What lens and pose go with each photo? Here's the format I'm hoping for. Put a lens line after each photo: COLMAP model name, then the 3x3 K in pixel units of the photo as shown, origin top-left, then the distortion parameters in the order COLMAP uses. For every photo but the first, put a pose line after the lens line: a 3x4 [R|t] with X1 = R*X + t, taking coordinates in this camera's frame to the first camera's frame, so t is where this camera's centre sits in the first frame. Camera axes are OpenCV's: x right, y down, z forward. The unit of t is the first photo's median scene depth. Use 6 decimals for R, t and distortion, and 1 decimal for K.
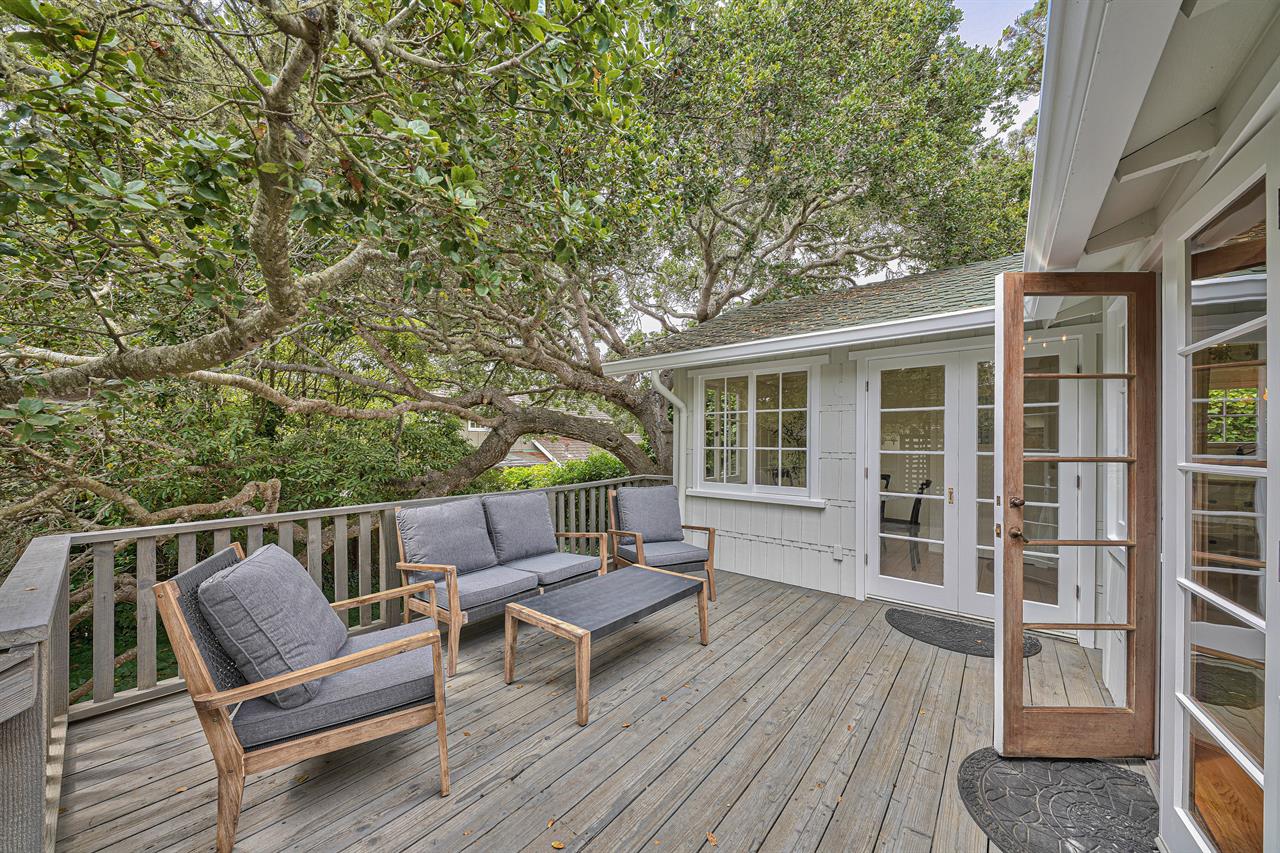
lens RADIAL K [[452.6, 0, 636.7], [0, 452.6, 434.1], [0, 0, 1]] dist [0.000929, 0.000029]
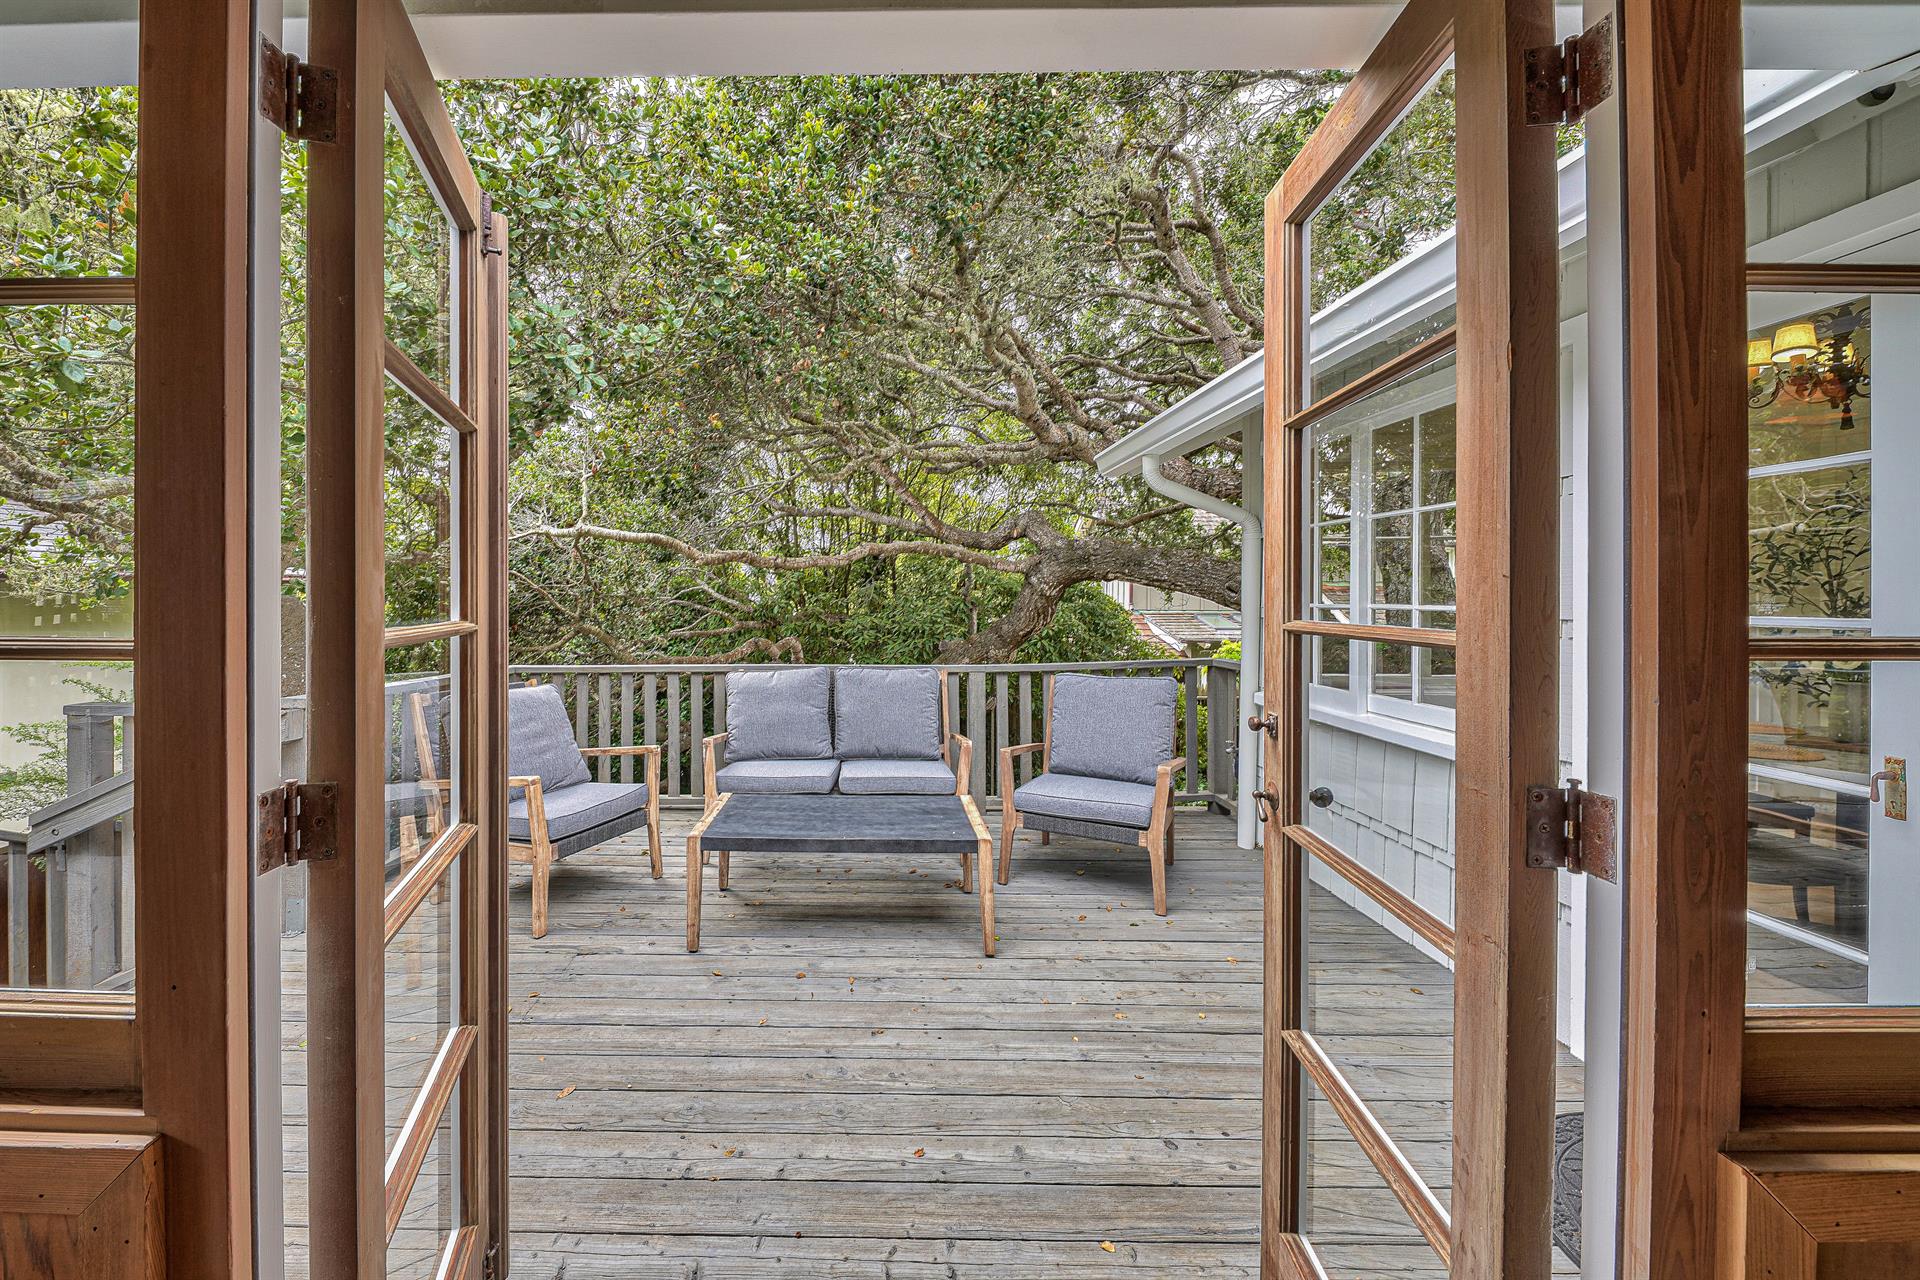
lens RADIAL K [[789.2, 0, 933.1], [0, 789.2, 596.3], [0, 0, 1]] dist [-0.000371, -0.000018]
pose [[0.610446, -0.005638, -0.792038, 0.748070], [0.018597, 0.999801, 0.007216, 0.012079], [0.791839, -0.019135, 0.610430, 0.305832]]
